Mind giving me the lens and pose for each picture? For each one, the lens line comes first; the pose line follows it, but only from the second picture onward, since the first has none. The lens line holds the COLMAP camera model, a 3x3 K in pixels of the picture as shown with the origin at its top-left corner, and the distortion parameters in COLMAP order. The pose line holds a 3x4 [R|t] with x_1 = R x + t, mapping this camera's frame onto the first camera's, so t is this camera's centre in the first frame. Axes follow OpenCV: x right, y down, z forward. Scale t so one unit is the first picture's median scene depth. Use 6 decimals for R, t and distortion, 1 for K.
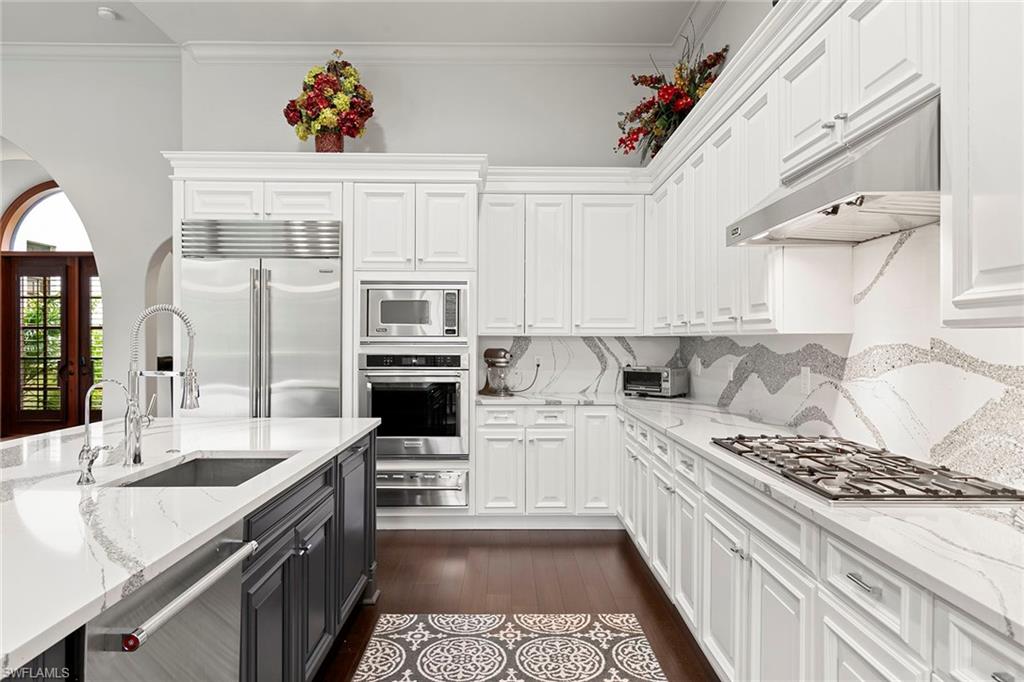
lens RADIAL K [[640.9, 0, 509.9], [0, 640.9, 336.6], [0, 0, 1]] dist [0.006198, -0.002723]
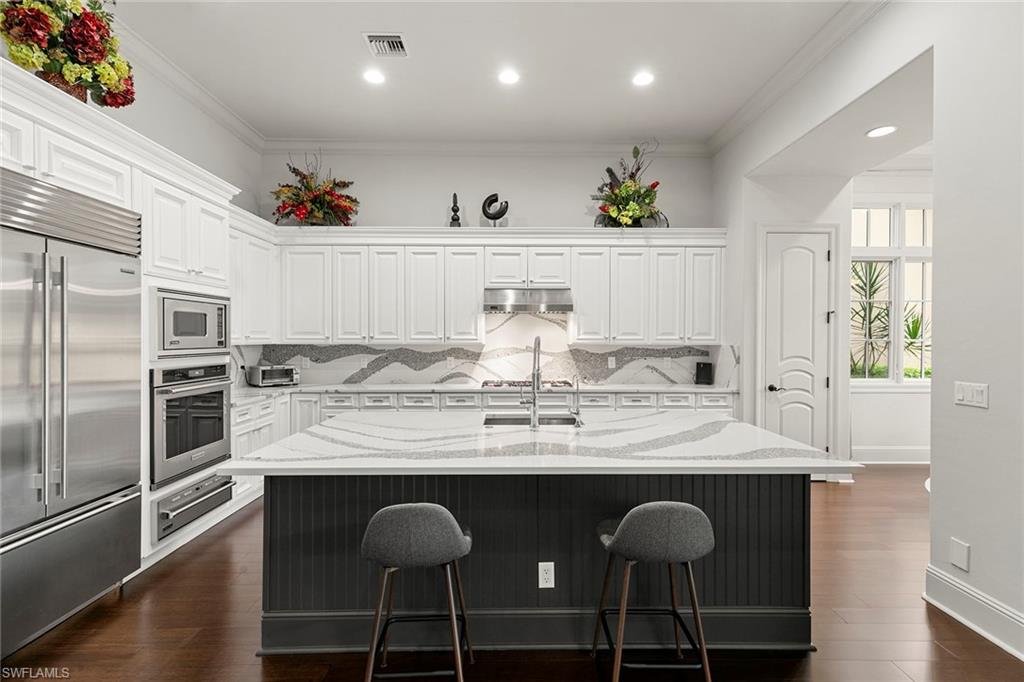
lens RADIAL K [[459.1, 0, 513.5], [0, 459.1, 340.5], [0, 0, 1]] dist [0.008370, -0.002104]
pose [[0.000688, -0.007651, 0.999970, -0.867226], [-0.005773, 0.999954, 0.007655, -0.020919], [-0.999983, -0.005778, 0.000644, 0.501331]]
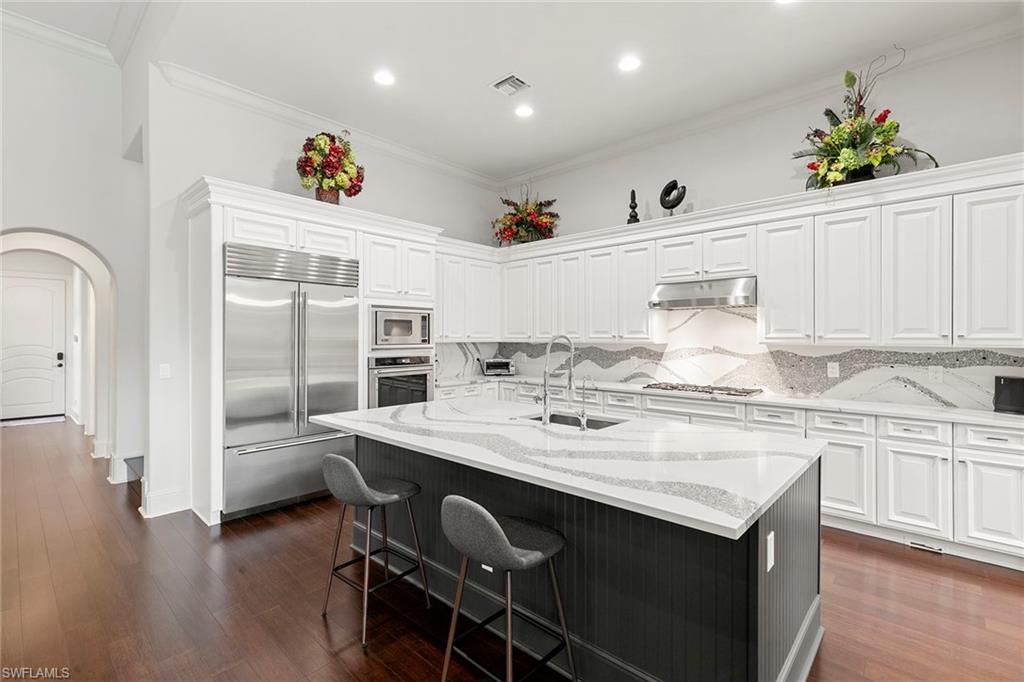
lens RADIAL K [[459.1, 0, 512.4], [0, 459.1, 335.6], [0, 0, 1]] dist [0.008370, -0.002104]
pose [[0.685395, 0.000026, 0.728172, -0.743400], [-0.001762, 0.999997, 0.001623, -0.022003], [-0.728170, -0.002395, 0.685393, 0.094068]]
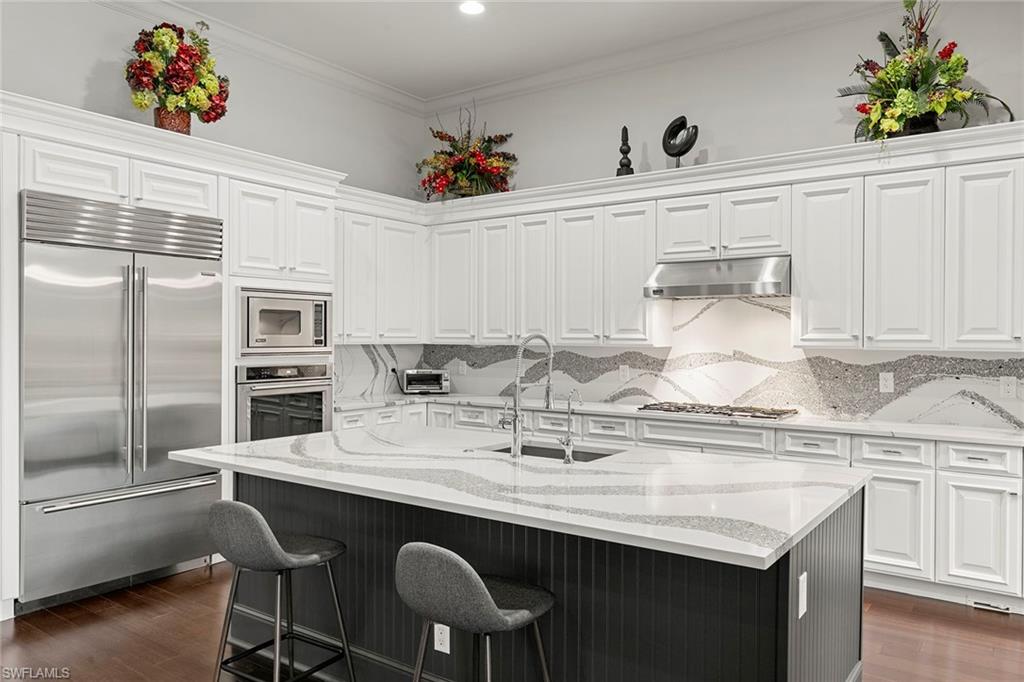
lens RADIAL K [[725.2, 0, 509.7], [0, 725.2, 341.7], [0, 0, 1]] dist [-0.002034, 0.003357]
pose [[0.595177, -0.005041, 0.803579, -0.835508], [-0.006537, 0.999917, 0.011114, -0.022648], [-0.803568, -0.011868, 0.595095, 0.067812]]
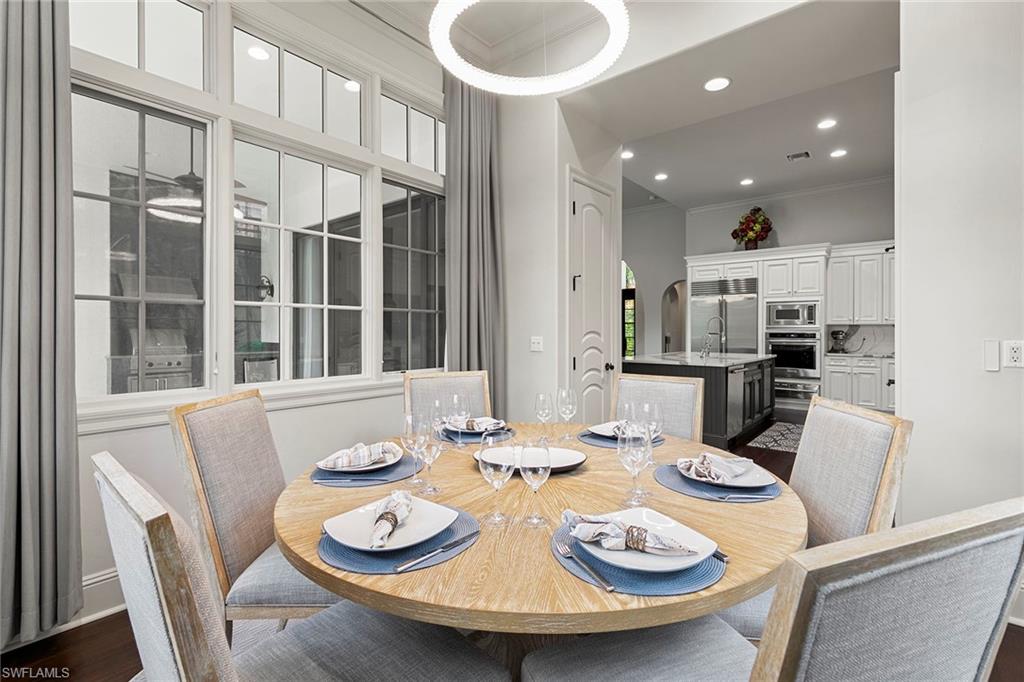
lens RADIAL K [[459.1, 0, 515.0], [0, 459.1, 327.2], [0, 0, 1]] dist [0.008370, -0.002104]
pose [[0.751563, -0.004265, -0.659648, 0.195419], [0.001674, 0.999988, -0.004558, 0.013653], [0.659659, 0.002321, 0.751561, -0.909822]]
